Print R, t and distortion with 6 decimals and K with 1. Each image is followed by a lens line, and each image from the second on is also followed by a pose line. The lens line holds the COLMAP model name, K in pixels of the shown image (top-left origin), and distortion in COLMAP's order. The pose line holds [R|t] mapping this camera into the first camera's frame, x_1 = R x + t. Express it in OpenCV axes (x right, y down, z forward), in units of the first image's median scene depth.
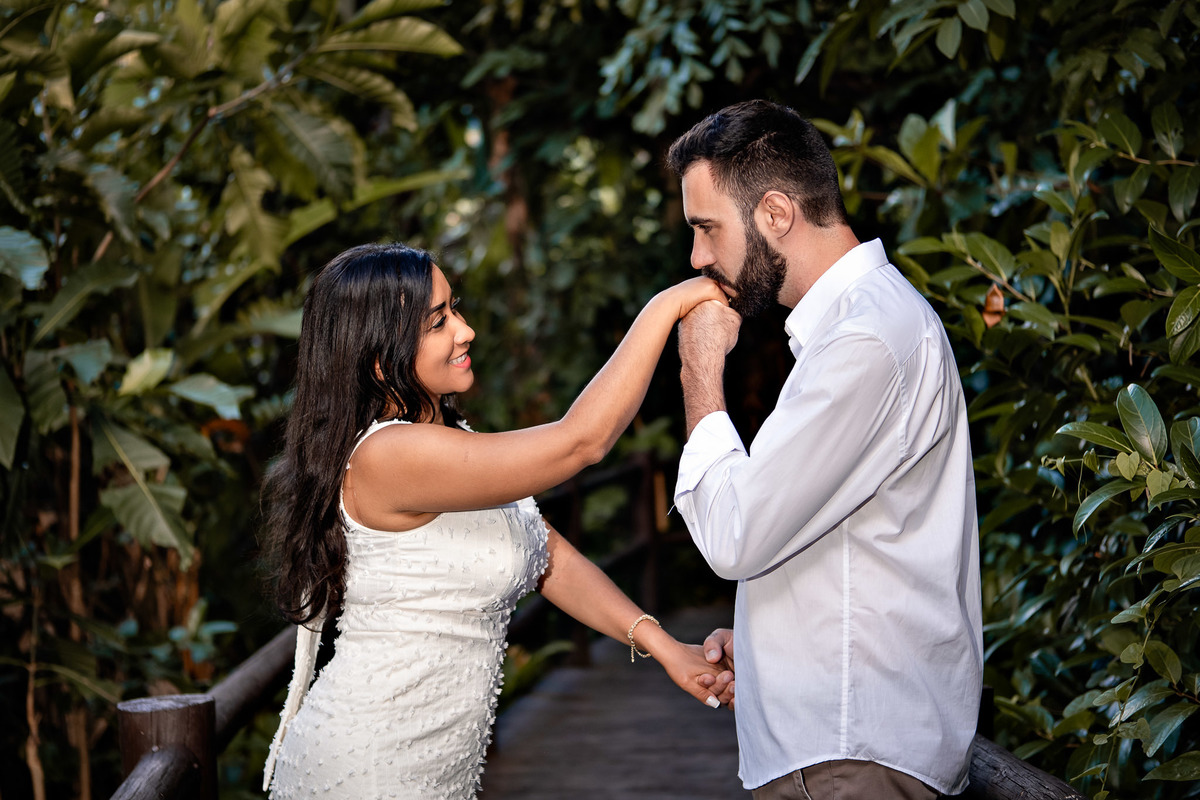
lens RADIAL K [[2655.2, 0, 527.1], [0, 2655.2, 457.4], [0, 0, 1]] dist [0.287133, -1.994930]
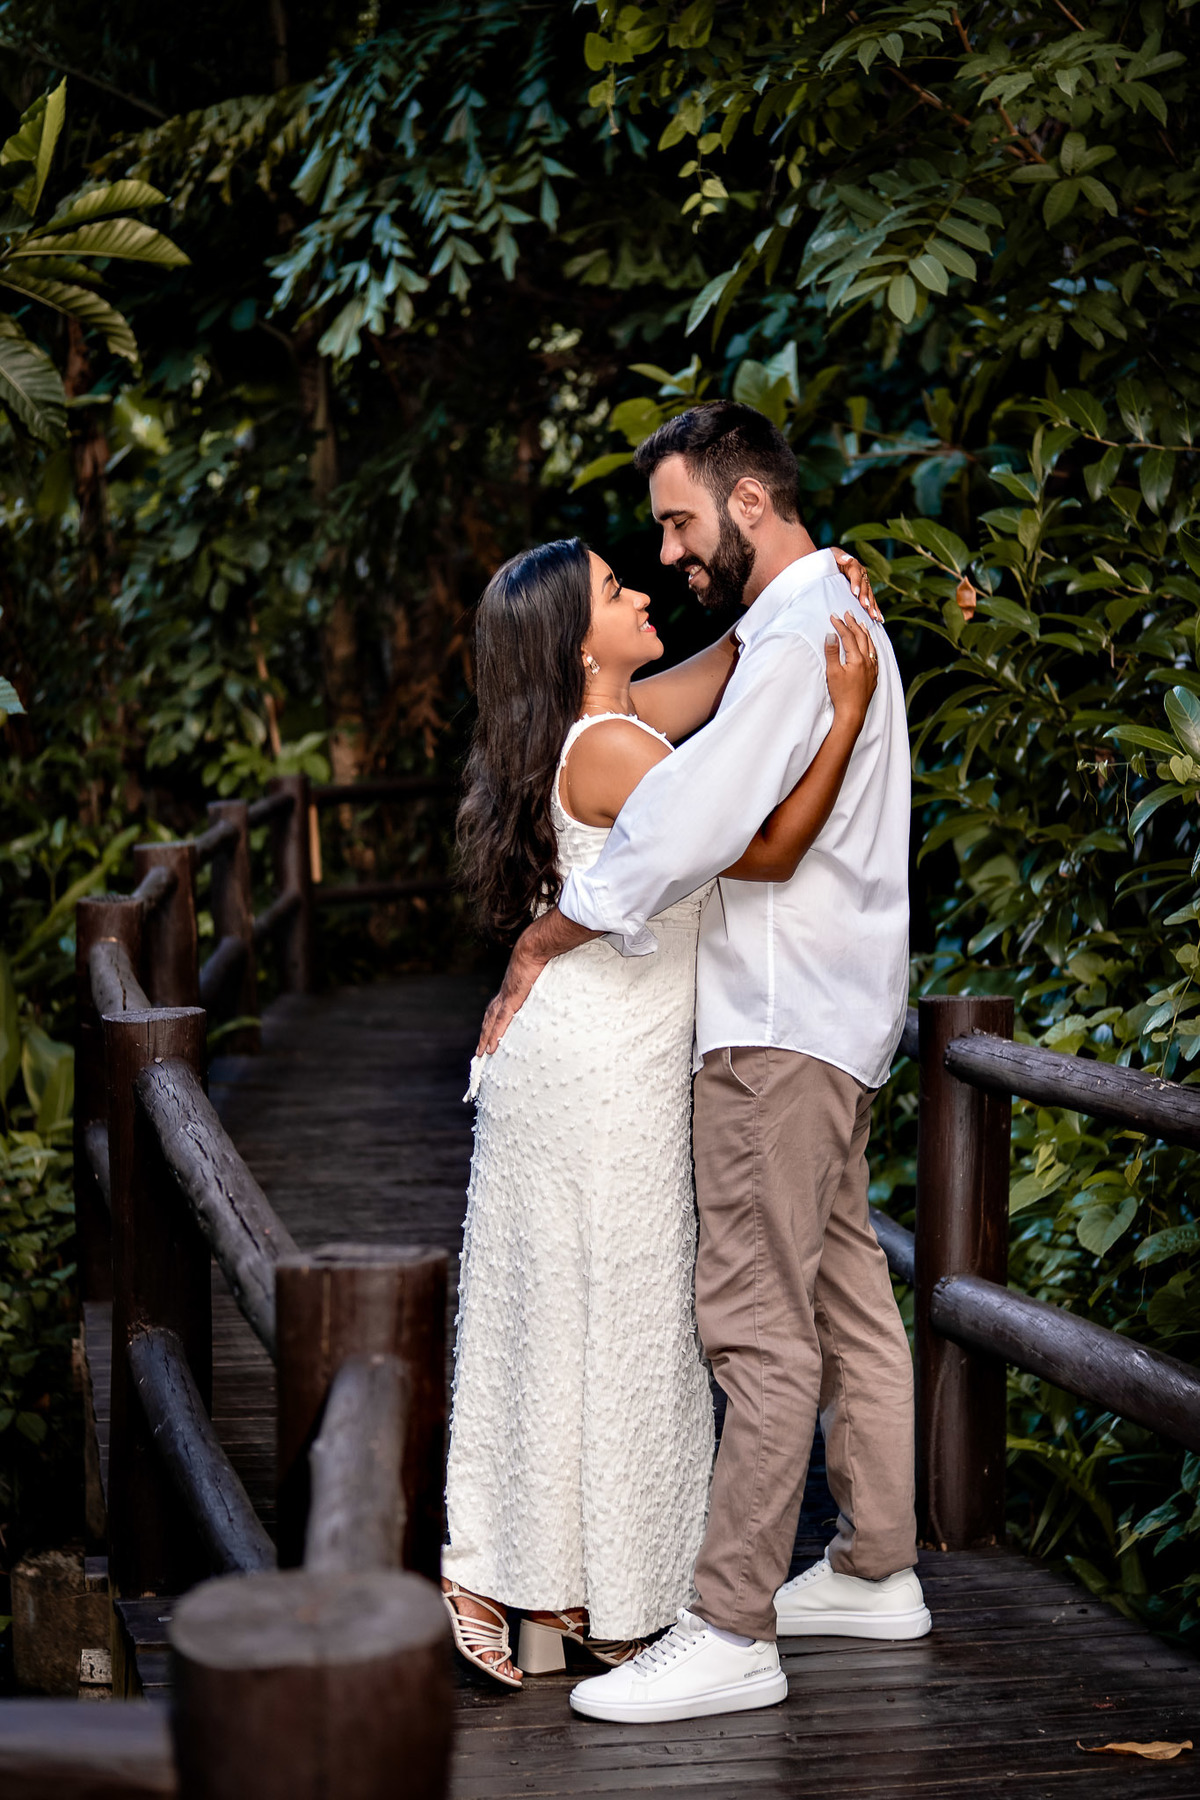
lens RADIAL K [[3982.8, 0, 600.3], [0, 3982.8, 948.7], [0, 0, 1]] dist [0.287133, -1.994930]
pose [[0.982240, -0.003807, 0.187591, -0.193806], [-0.003252, 0.999299, 0.037305, 0.010735], [-0.187601, -0.037253, 0.981539, -0.307066]]
